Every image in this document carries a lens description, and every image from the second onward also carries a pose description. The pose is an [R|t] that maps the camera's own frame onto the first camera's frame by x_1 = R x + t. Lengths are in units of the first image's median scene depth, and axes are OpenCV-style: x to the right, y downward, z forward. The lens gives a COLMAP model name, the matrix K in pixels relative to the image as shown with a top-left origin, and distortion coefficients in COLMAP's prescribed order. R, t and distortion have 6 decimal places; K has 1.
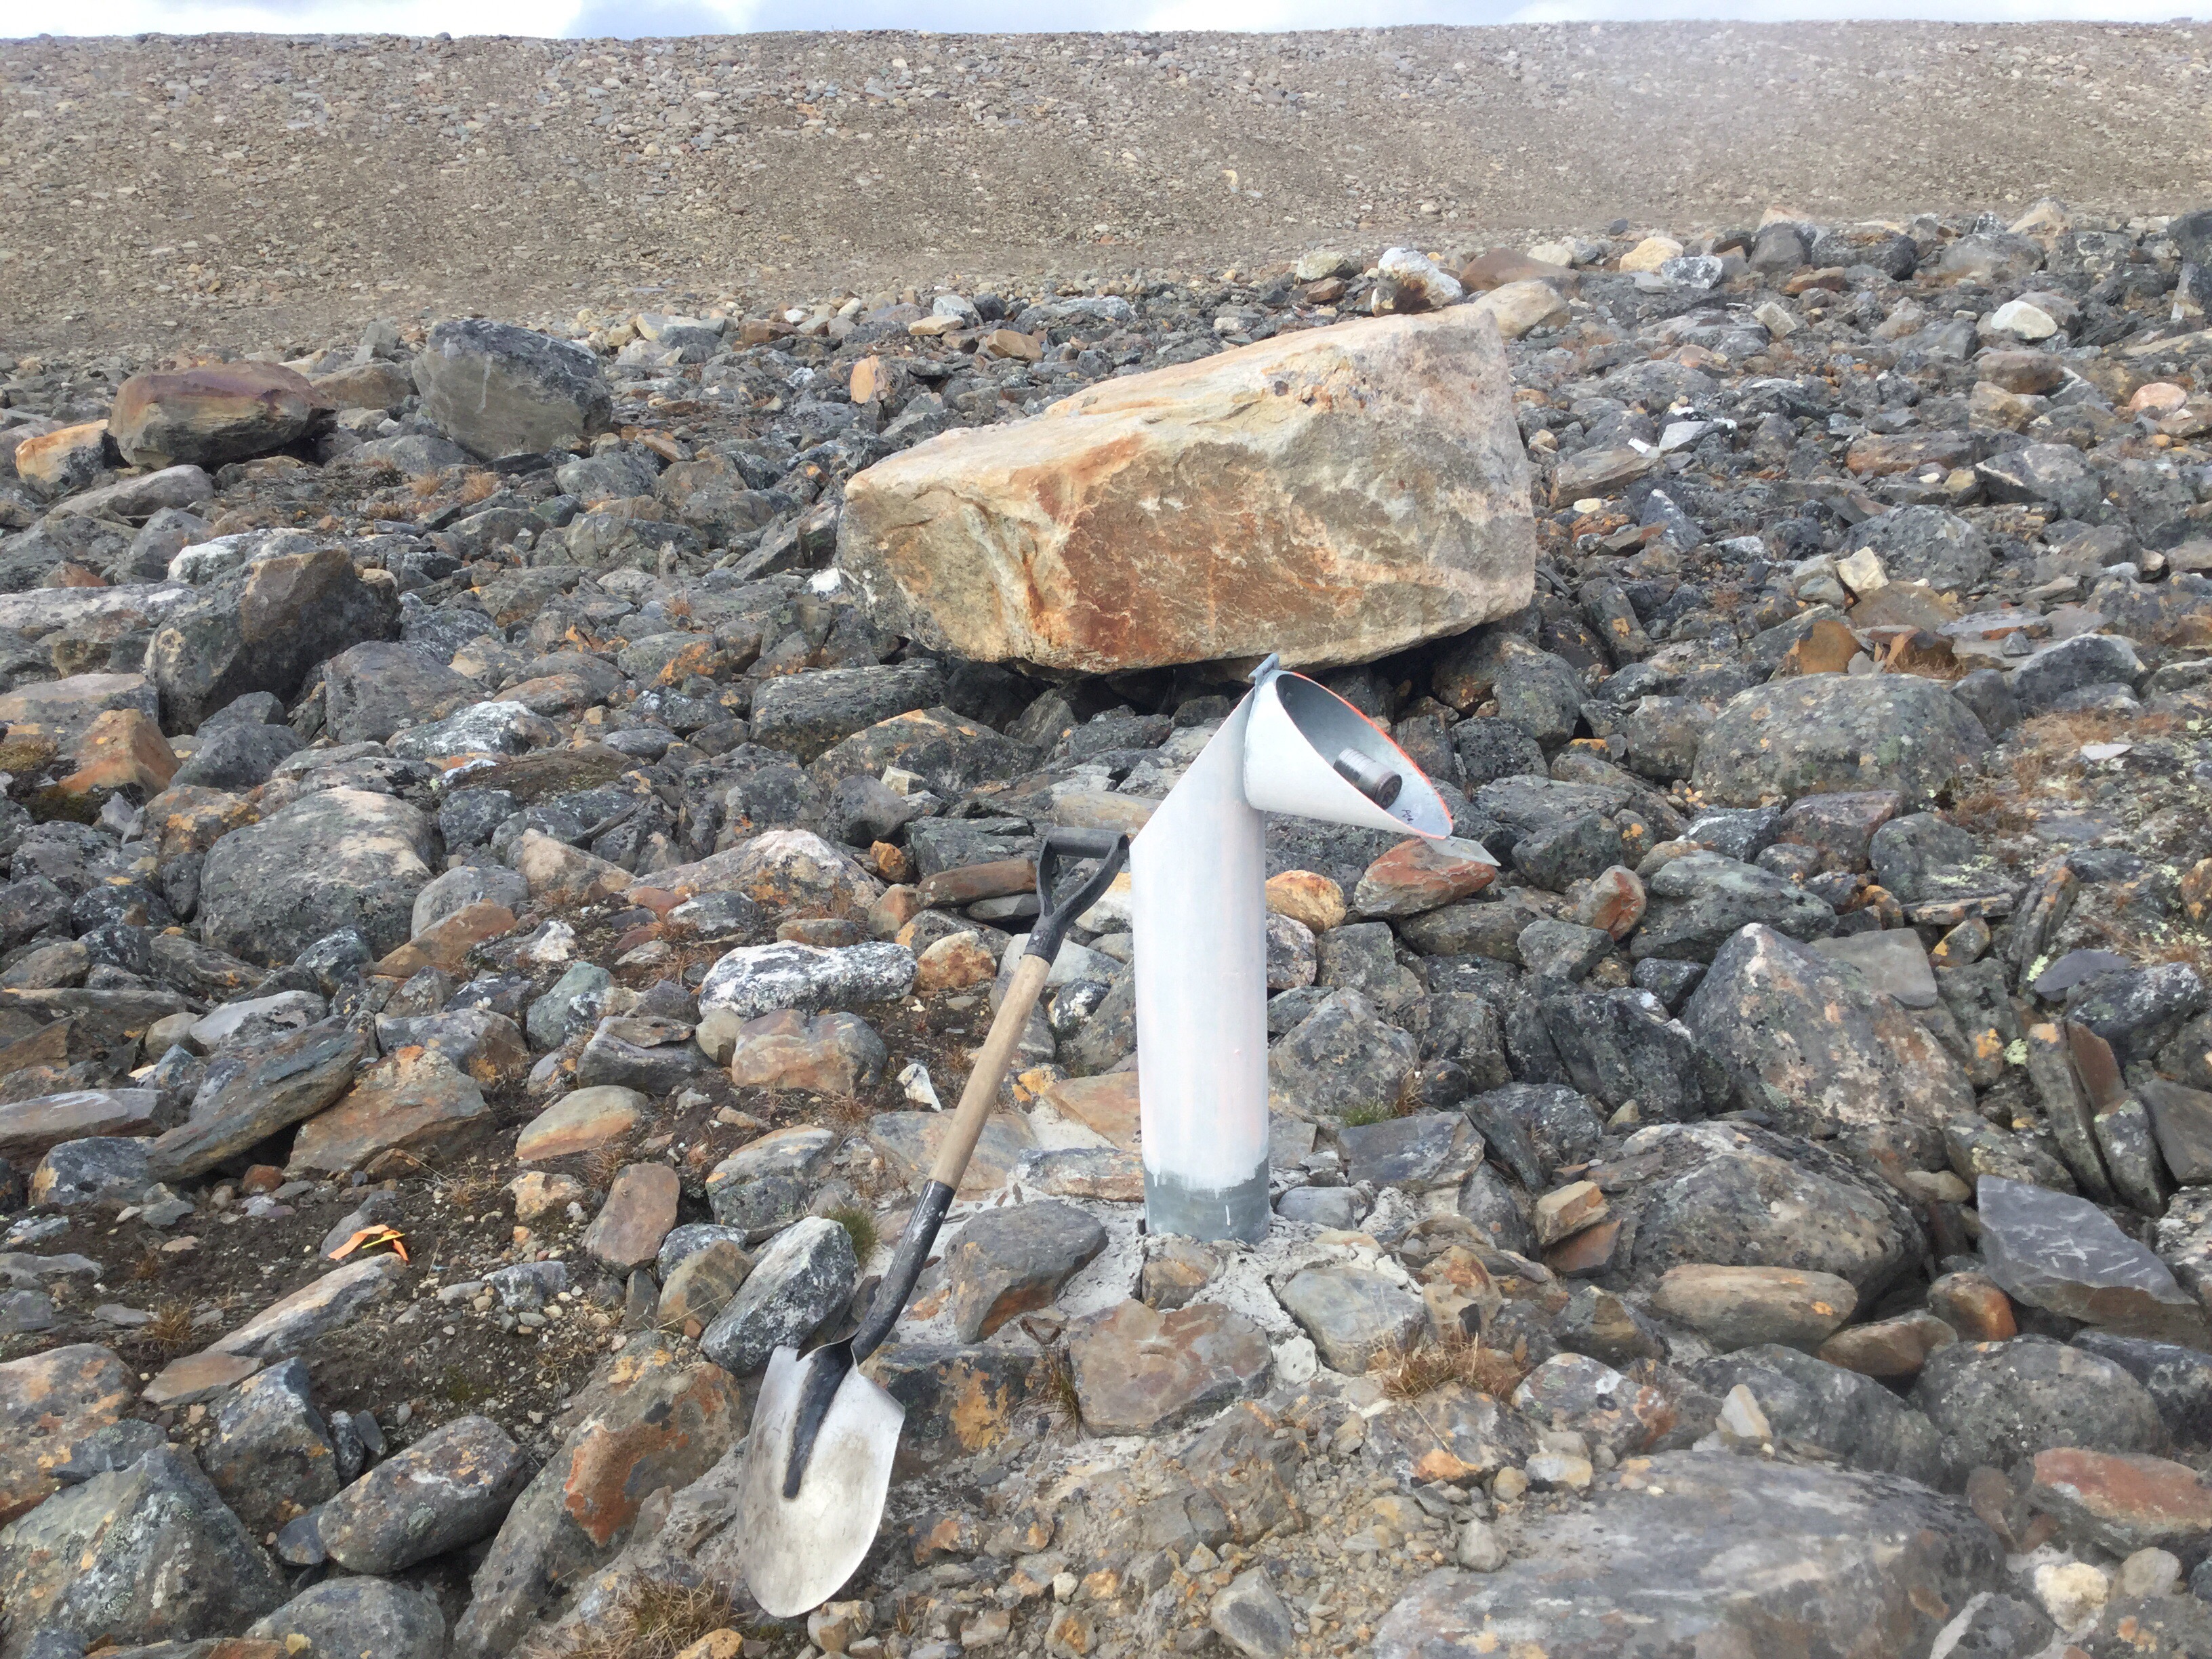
lens RADIAL K [[1890.7, 0, 1074.4], [0, 1890.7, 810.8], [0, 0, 1]] dist [0.116301, -0.228736]
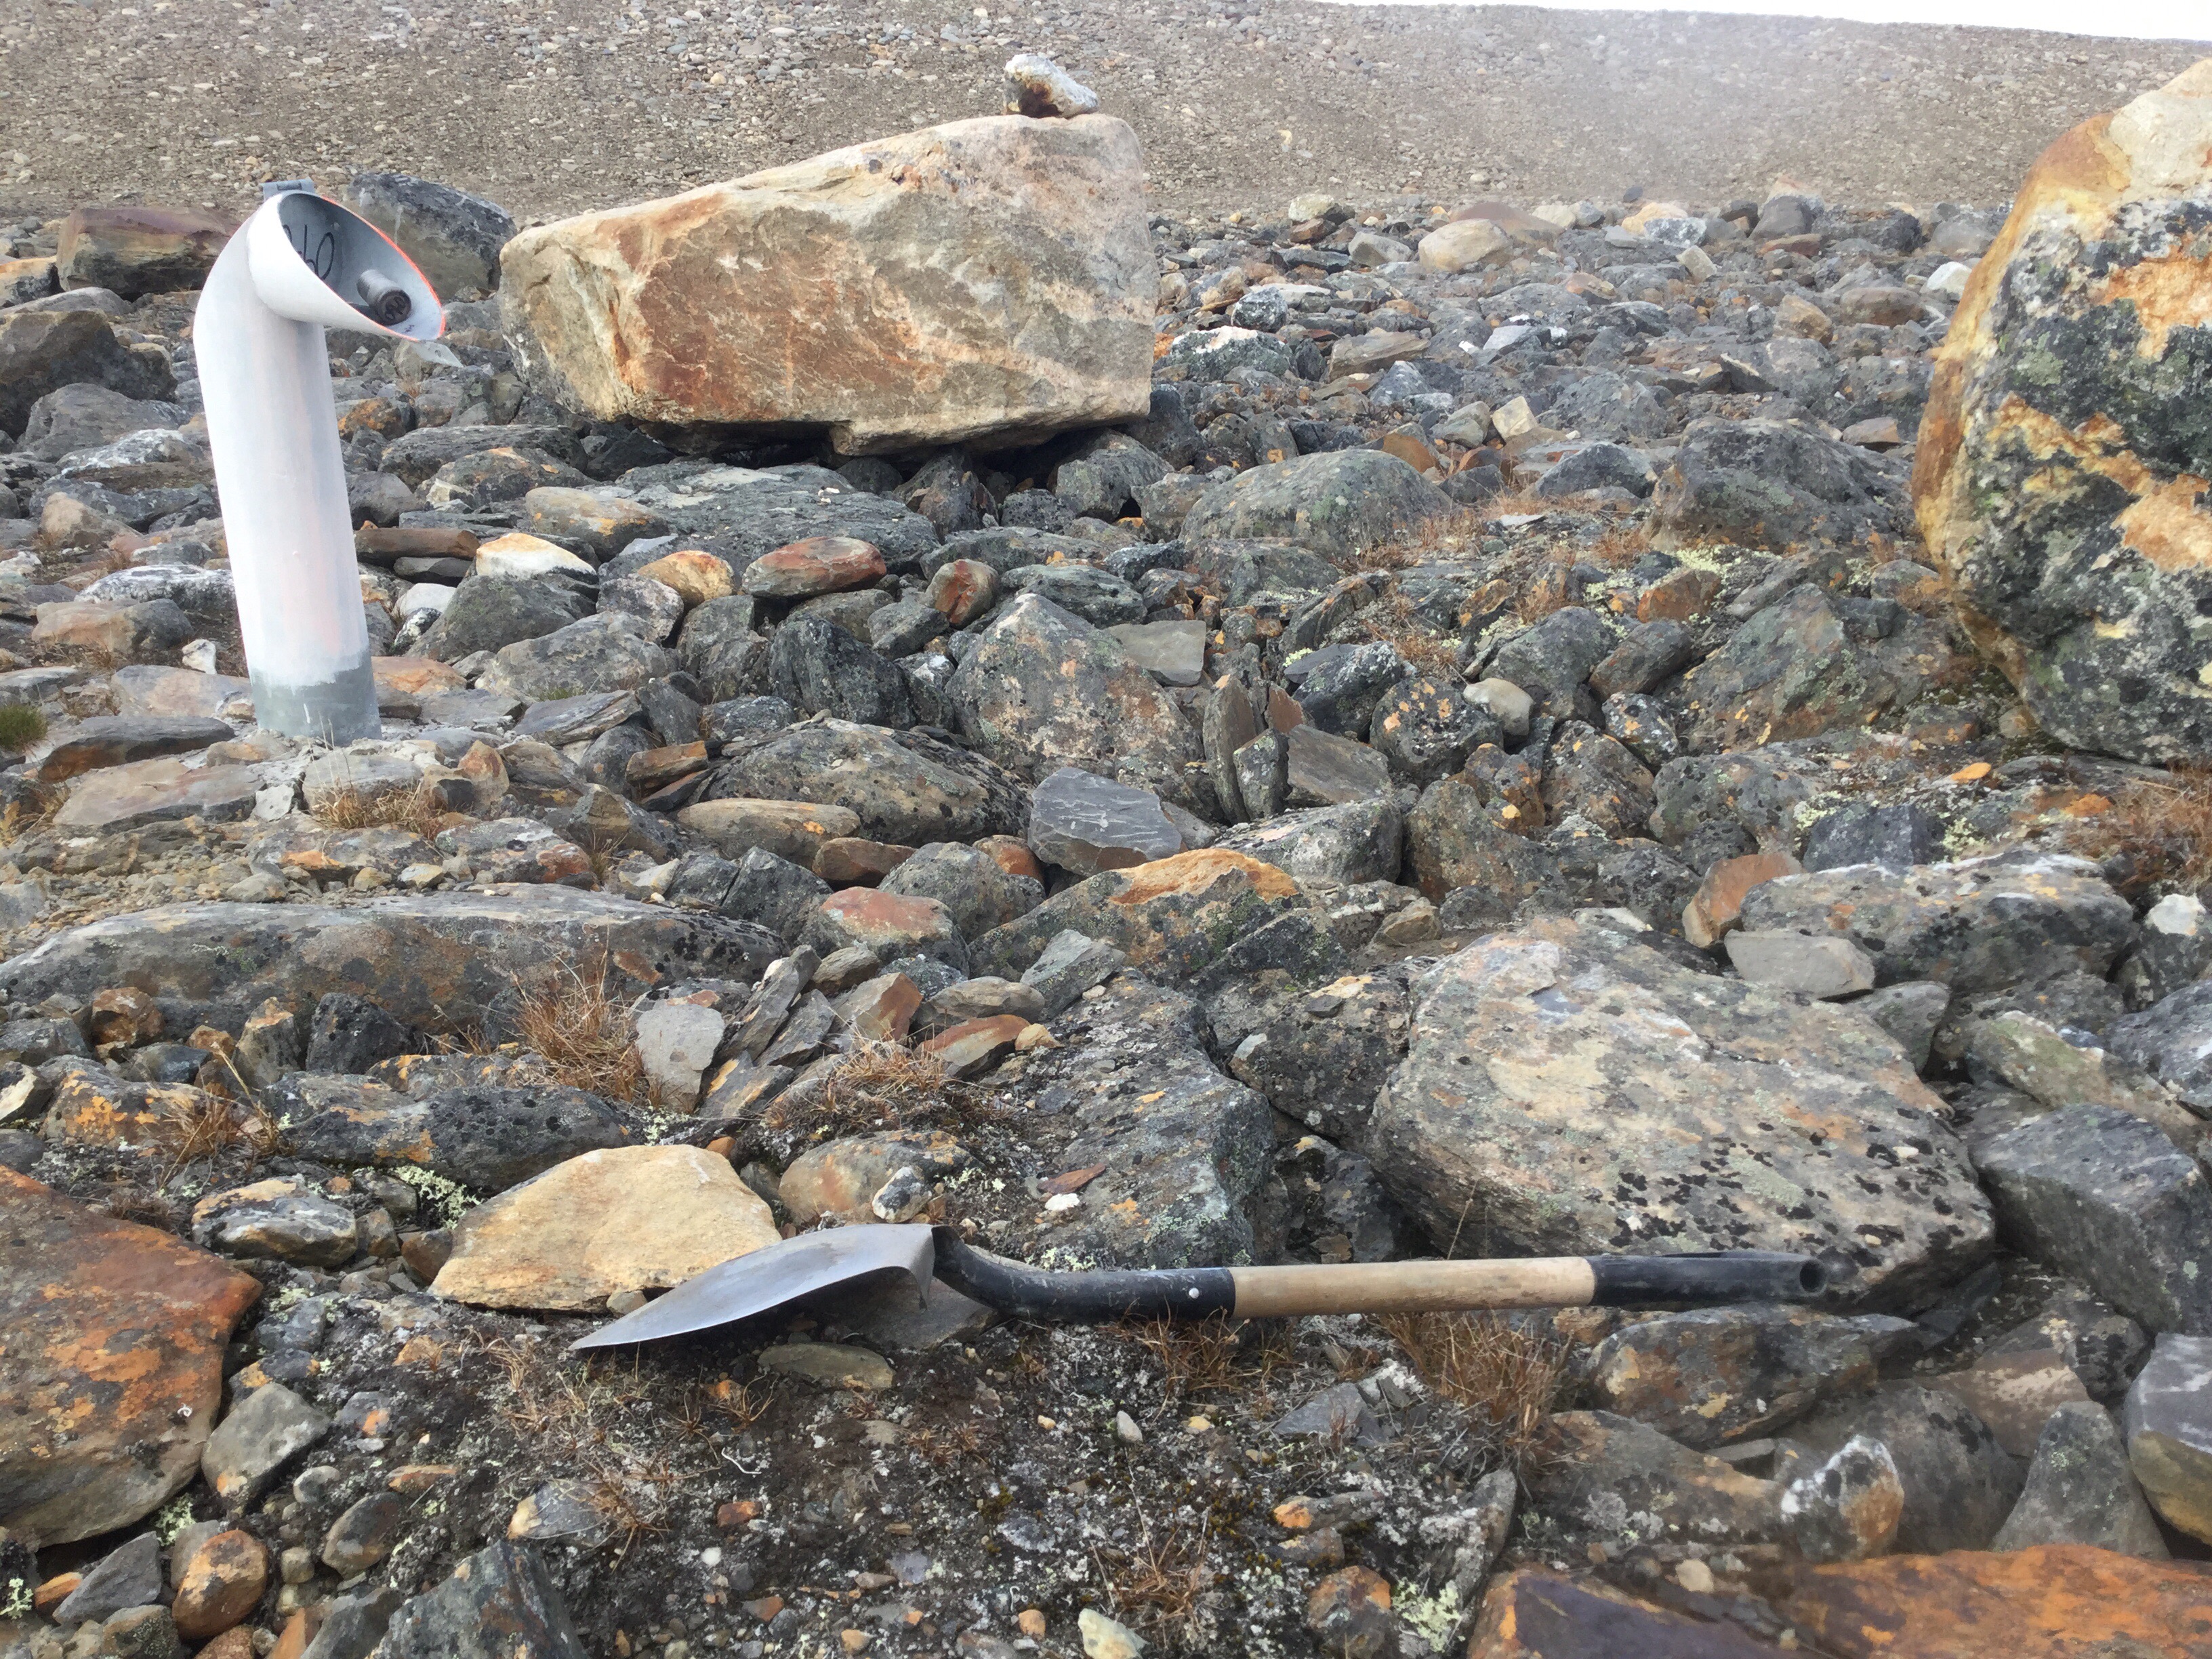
lens RADIAL K [[1892.4, 0, 1106.0], [0, 1892.4, 829.5], [0, 0, 1]] dist [0.099698, -0.185689]
pose [[0.995744, 0.074377, -0.054425, 0.265138], [-0.073859, 0.997203, 0.011481, 0.100623], [0.055127, -0.007412, 0.998452, -0.041675]]
